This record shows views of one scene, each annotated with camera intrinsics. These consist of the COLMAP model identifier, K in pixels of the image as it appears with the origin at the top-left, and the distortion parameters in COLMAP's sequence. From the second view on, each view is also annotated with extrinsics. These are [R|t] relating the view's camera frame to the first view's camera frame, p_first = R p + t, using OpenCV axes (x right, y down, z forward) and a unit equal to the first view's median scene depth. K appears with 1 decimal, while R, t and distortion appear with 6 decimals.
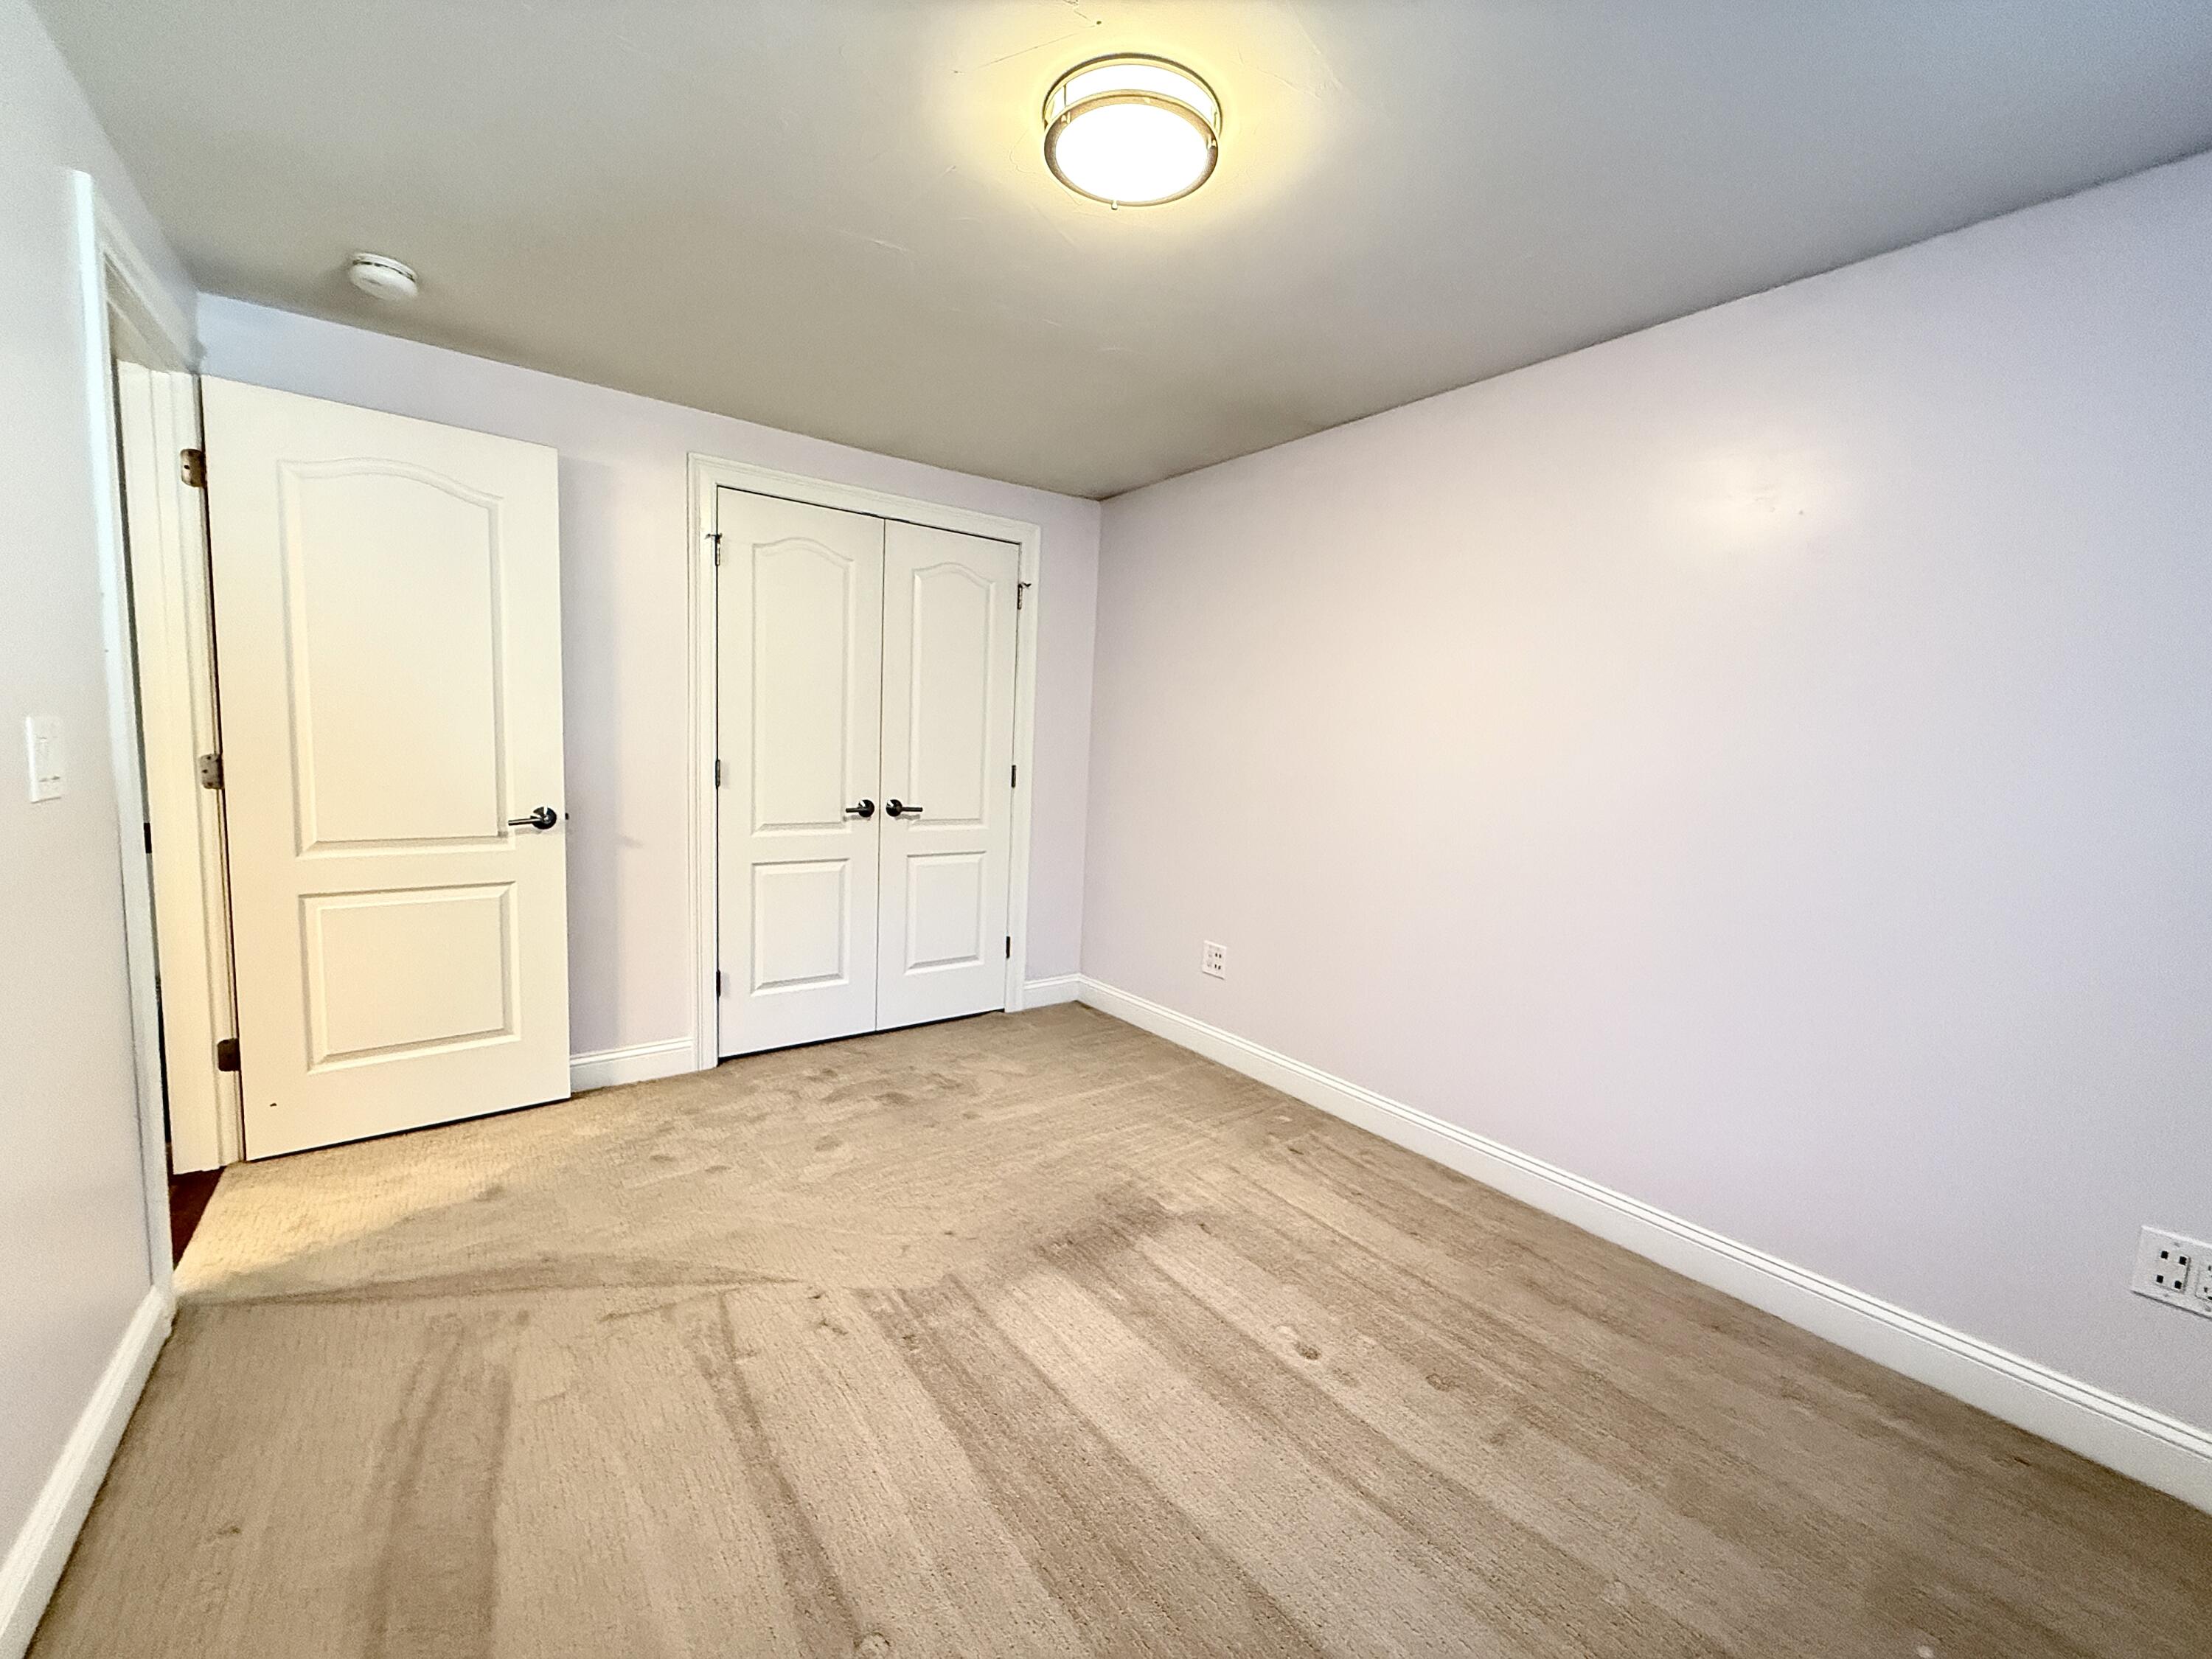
lens RADIAL K [[883.5, 0, 1105.3], [0, 883.5, 820.4], [0, 0, 1]] dist [0.001450, -0.000300]
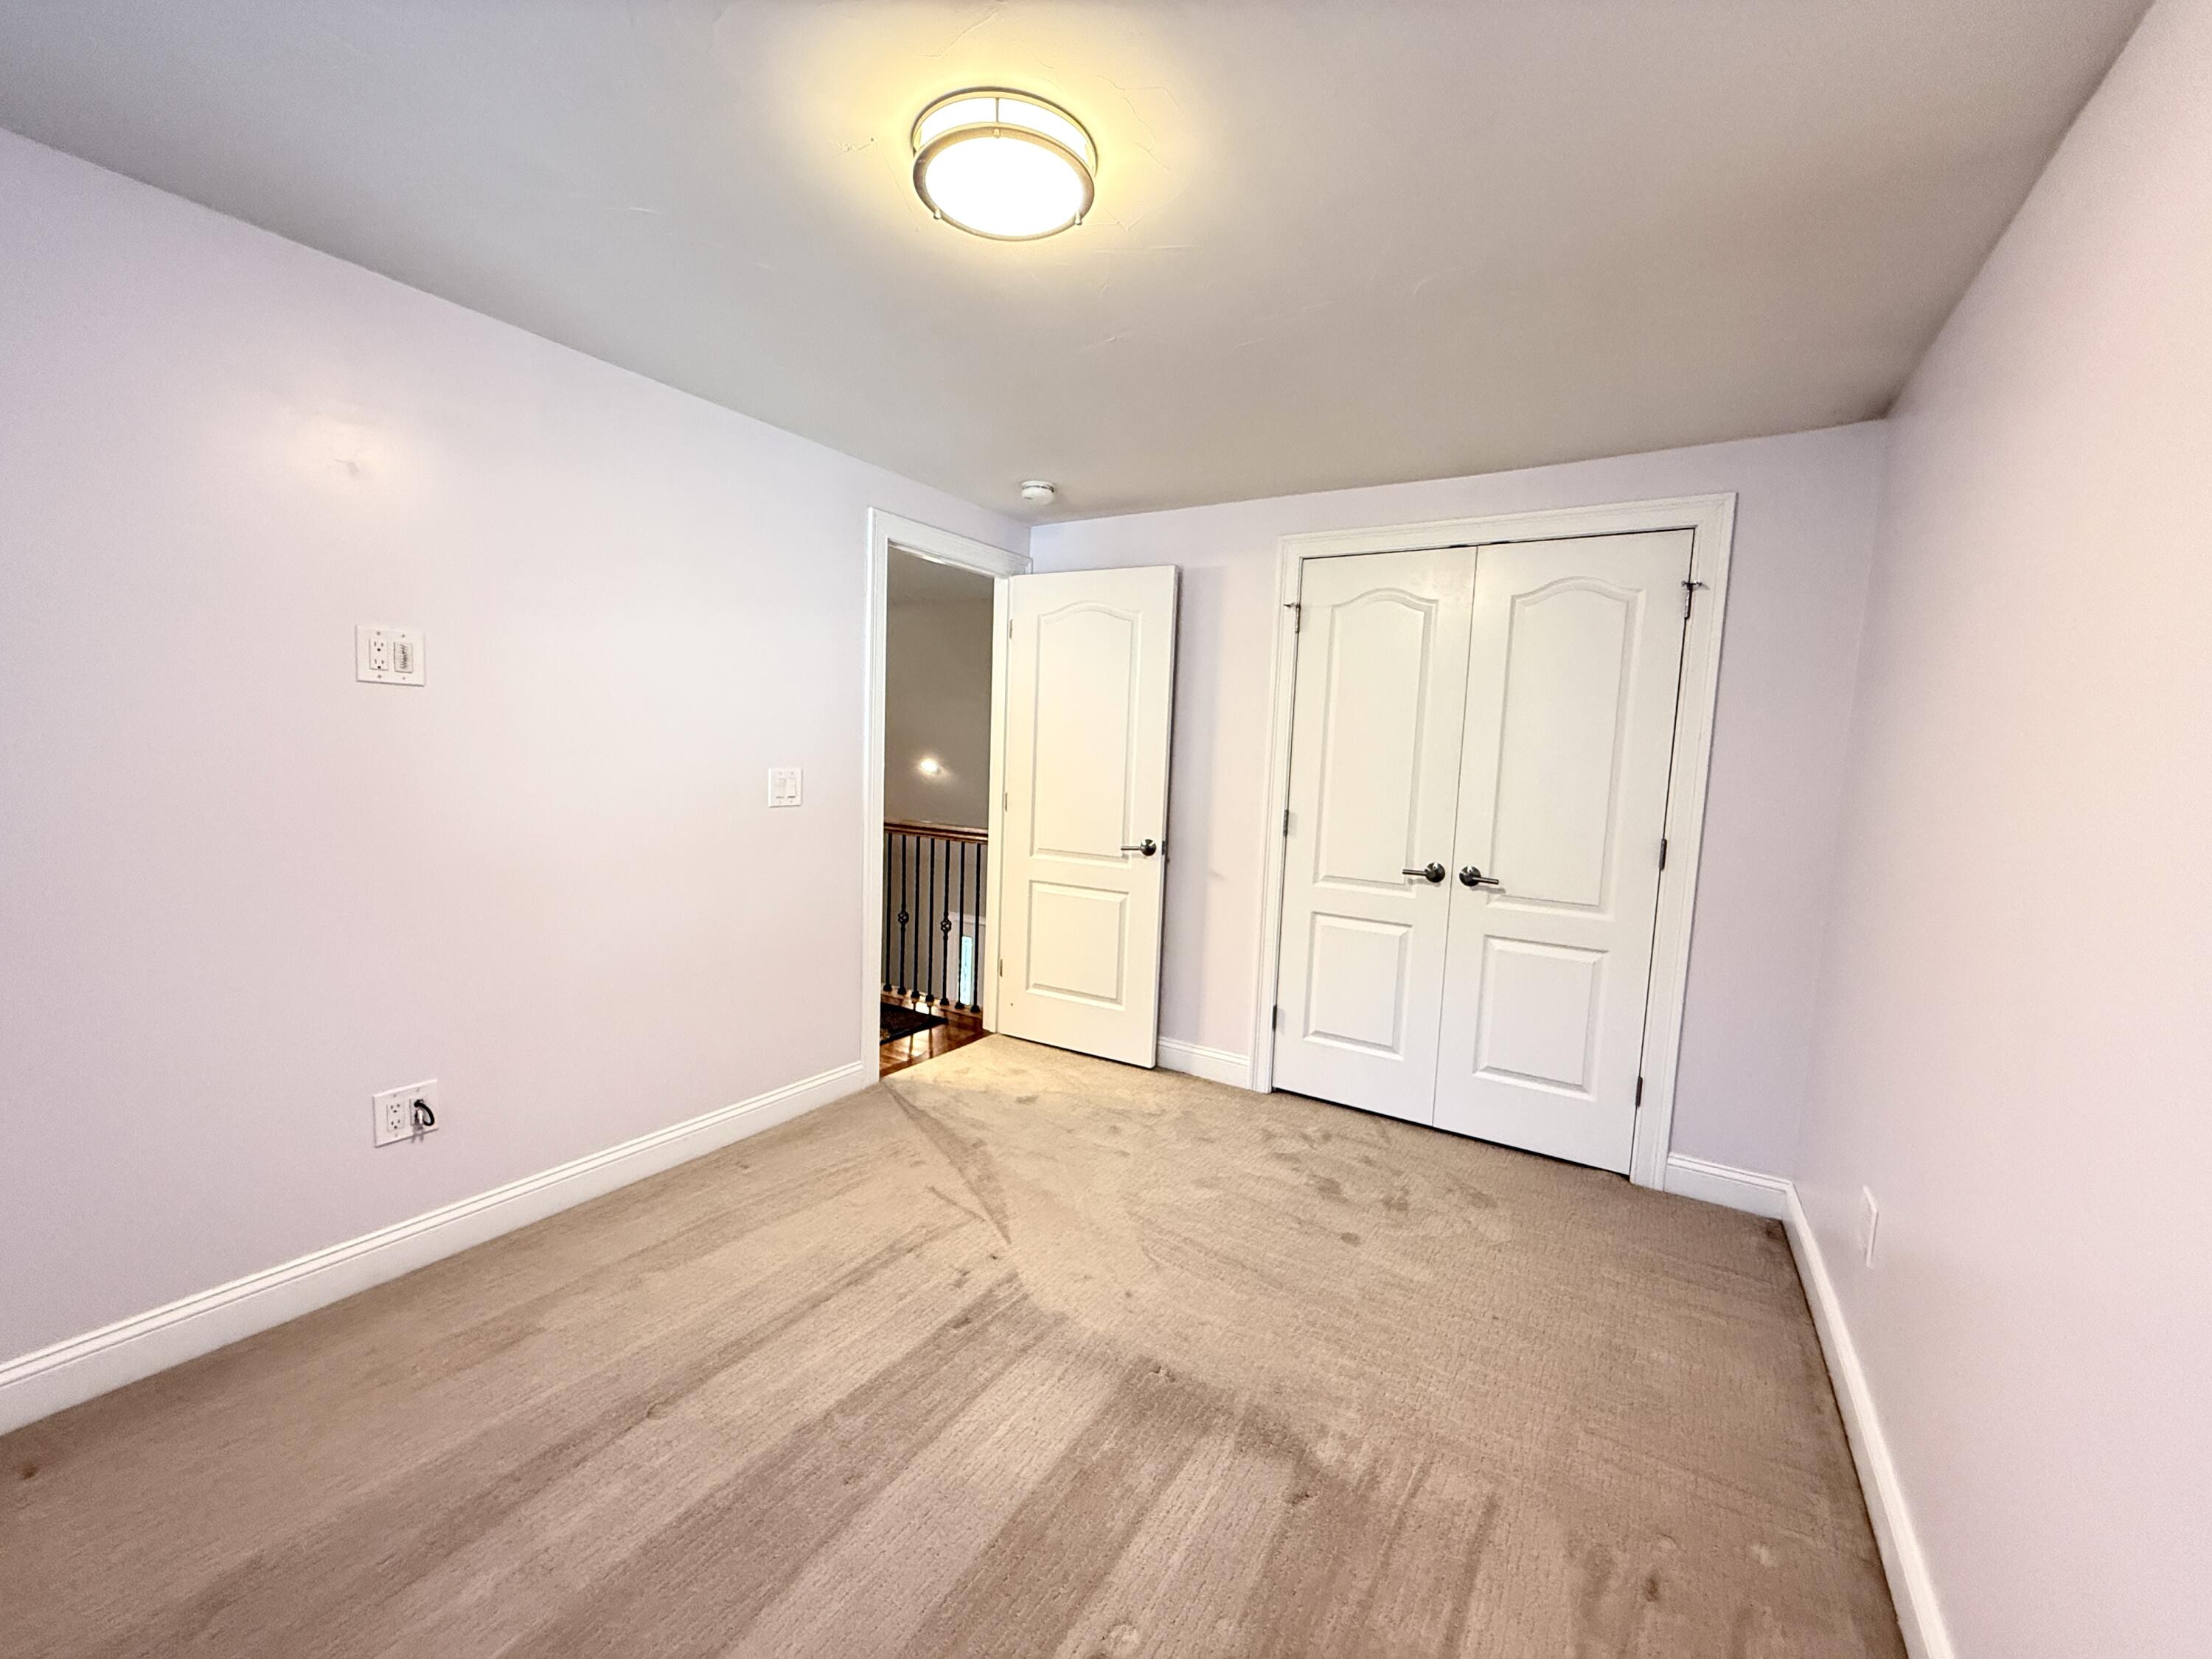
lens RADIAL K [[883.5, 0, 1105.9], [0, 883.5, 829.1], [0, 0, 1]] dist [0.001450, -0.000300]
pose [[0.368870, 0.059837, -0.927553, 0.481396], [-0.113736, 0.993332, 0.018850, -0.040836], [0.922496, 0.098543, 0.373216, 0.393771]]
